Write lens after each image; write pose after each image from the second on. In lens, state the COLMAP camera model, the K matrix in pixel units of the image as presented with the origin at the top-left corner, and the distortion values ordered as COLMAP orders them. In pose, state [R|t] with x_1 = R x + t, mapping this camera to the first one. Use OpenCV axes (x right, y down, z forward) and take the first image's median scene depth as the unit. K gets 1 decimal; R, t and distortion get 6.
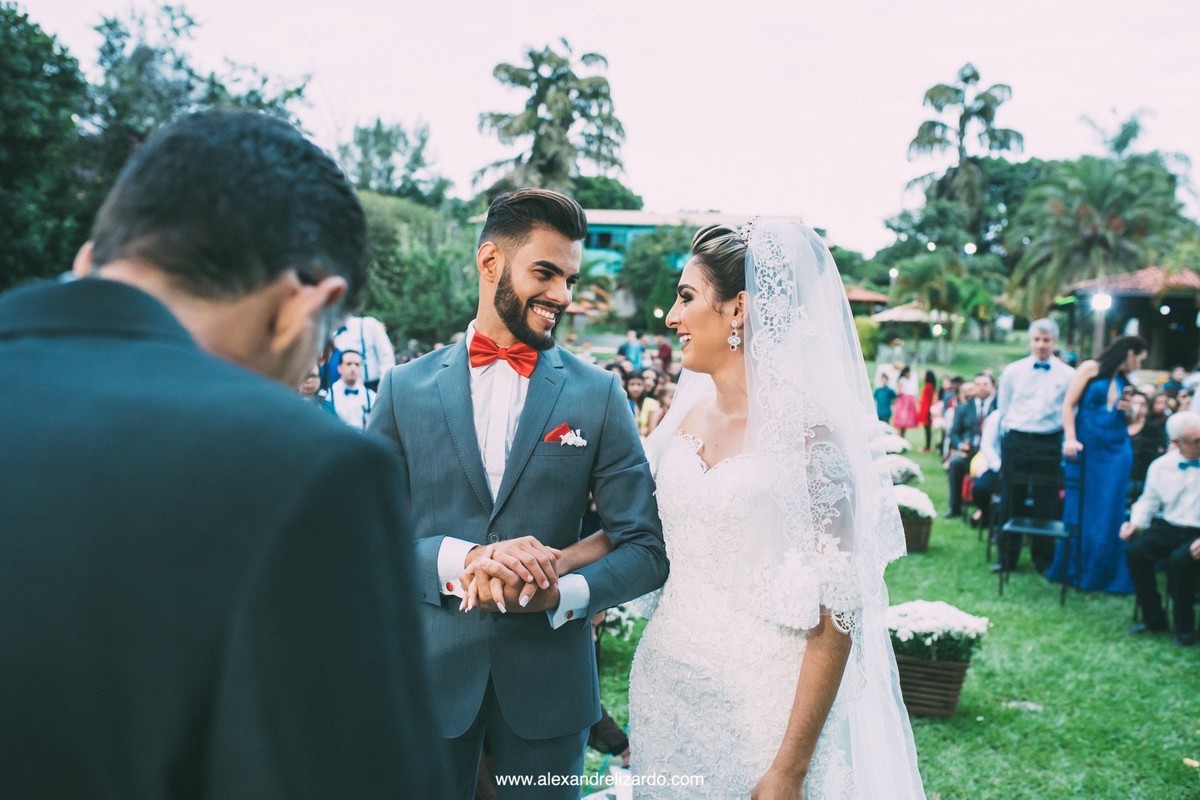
lens RADIAL K [[1165.5, 0, 610.8], [0, 1165.5, 393.6], [0, 0, 1]] dist [-0.012656, 0.000000]
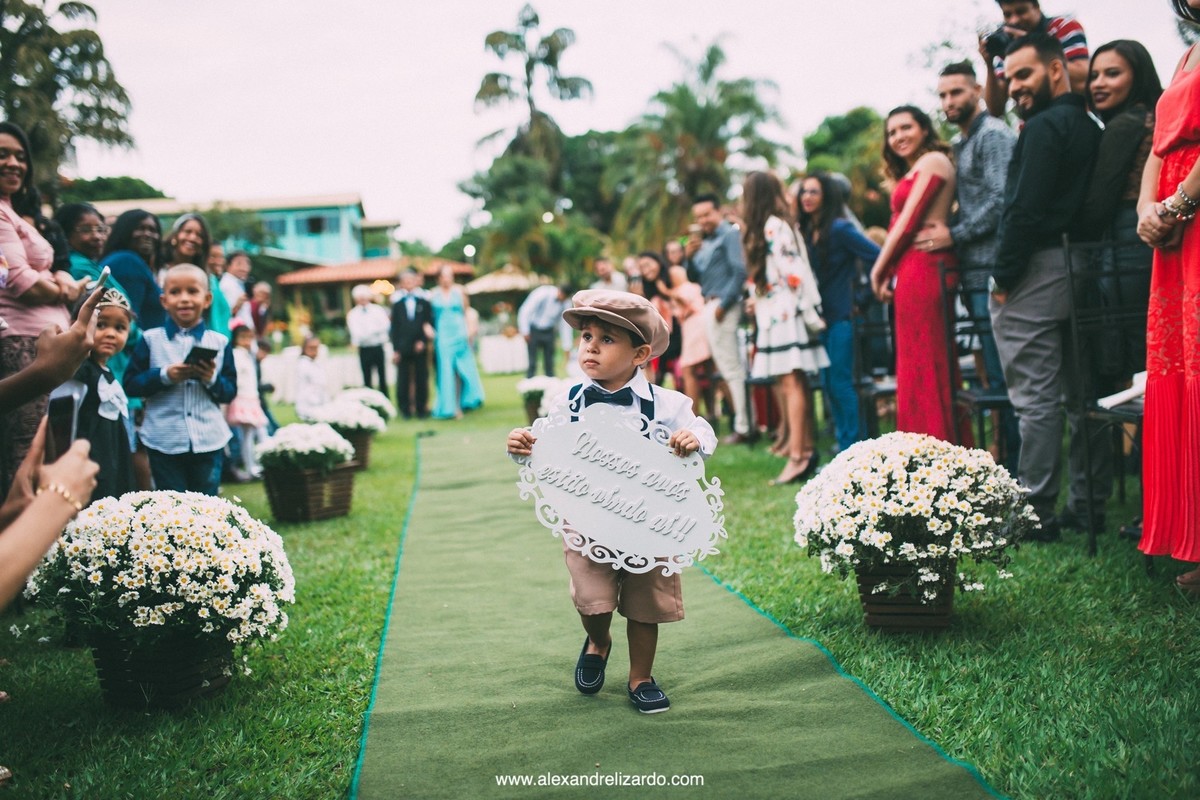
lens RADIAL K [[1147.3, 0, 579.8], [0, 1147.3, 367.6], [0, 0, 1]] dist [-0.008834, 0.000000]
pose [[0.937475, -0.113188, 0.329135, 0.024042], [0.123220, 0.992332, -0.009710, 0.007061], [-0.325512, 0.049659, 0.944233, 0.169927]]
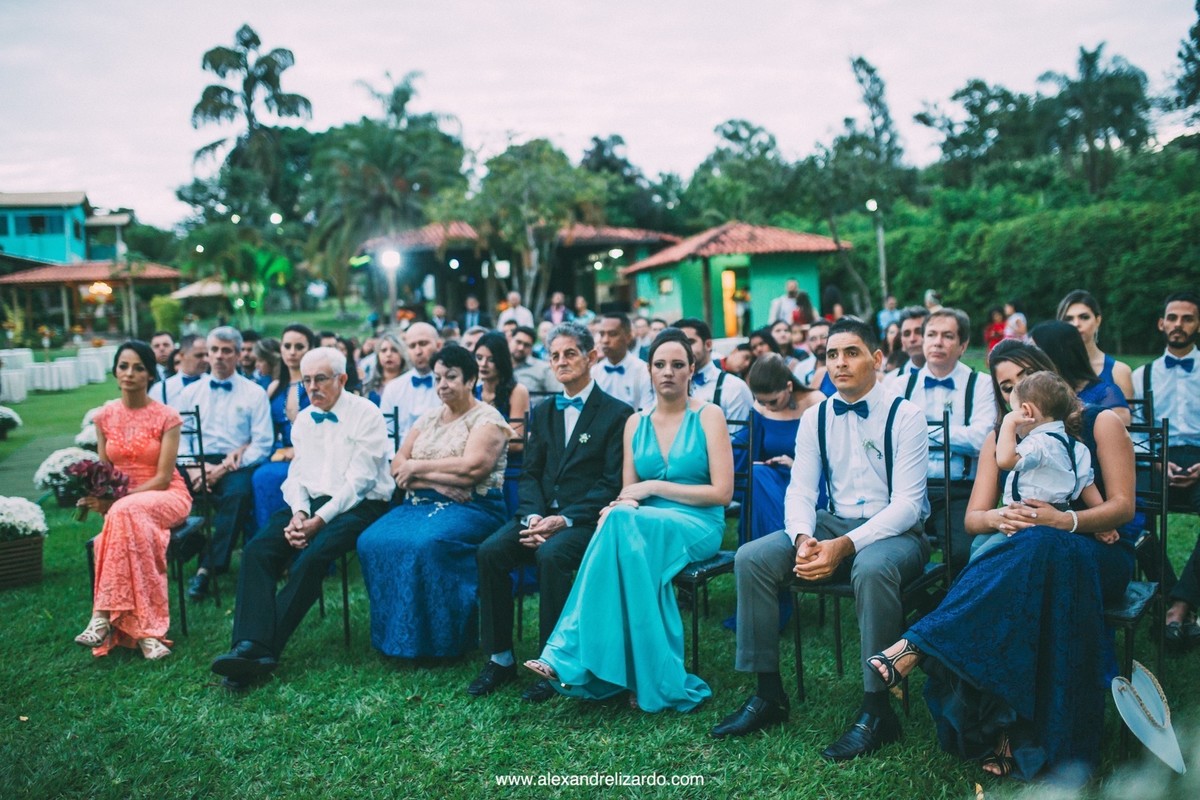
lens RADIAL K [[1147.3, 0, 596.8], [0, 1147.3, 395.3], [0, 0, 1]] dist [-0.008834, 0.000000]
pose [[0.853289, -0.124994, 0.506236, 0.036358], [0.114029, 0.992076, 0.052750, 0.003921], [-0.508818, 0.012714, 0.860780, 0.035079]]
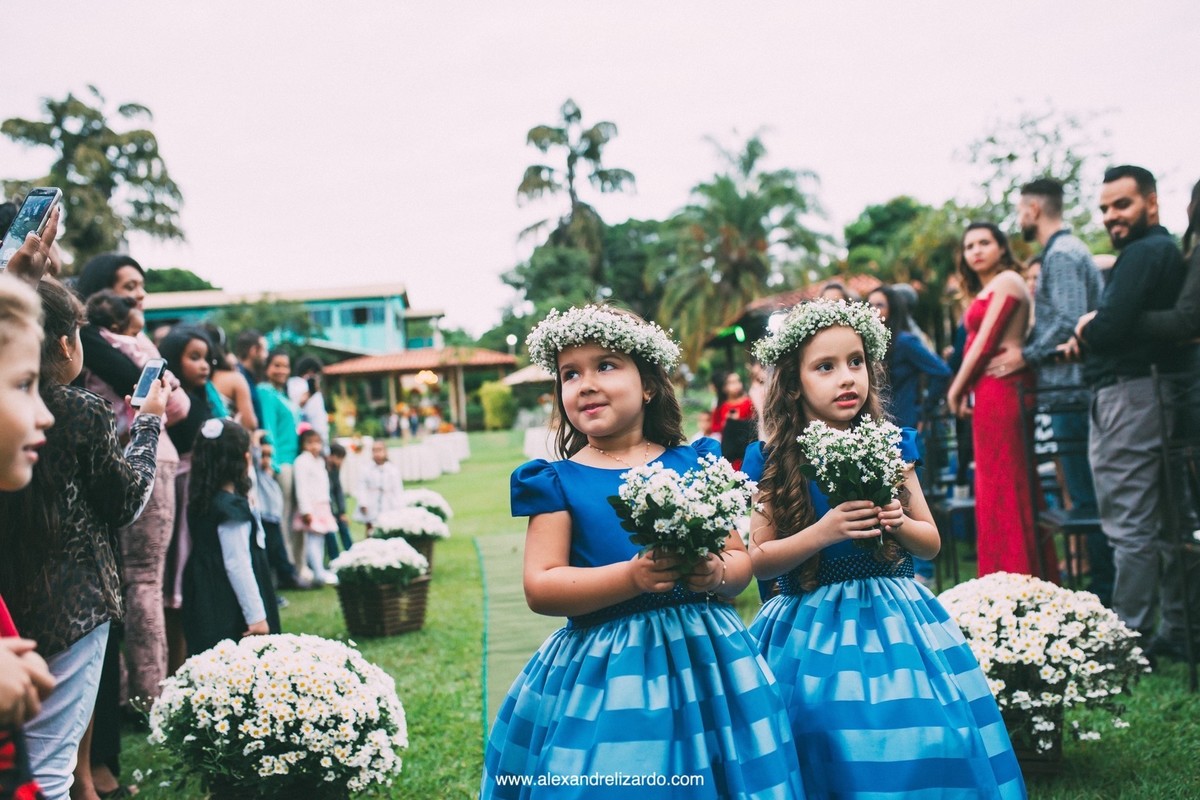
lens RADIAL K [[1147.3, 0, 580.8], [0, 1147.3, 375.0], [0, 0, 1]] dist [-0.008834, 0.000000]
pose [[0.947537, -0.094392, 0.305392, 0.021137], [0.124659, 0.988877, -0.081131, 0.004170], [-0.294337, 0.114944, 0.948764, 0.169619]]
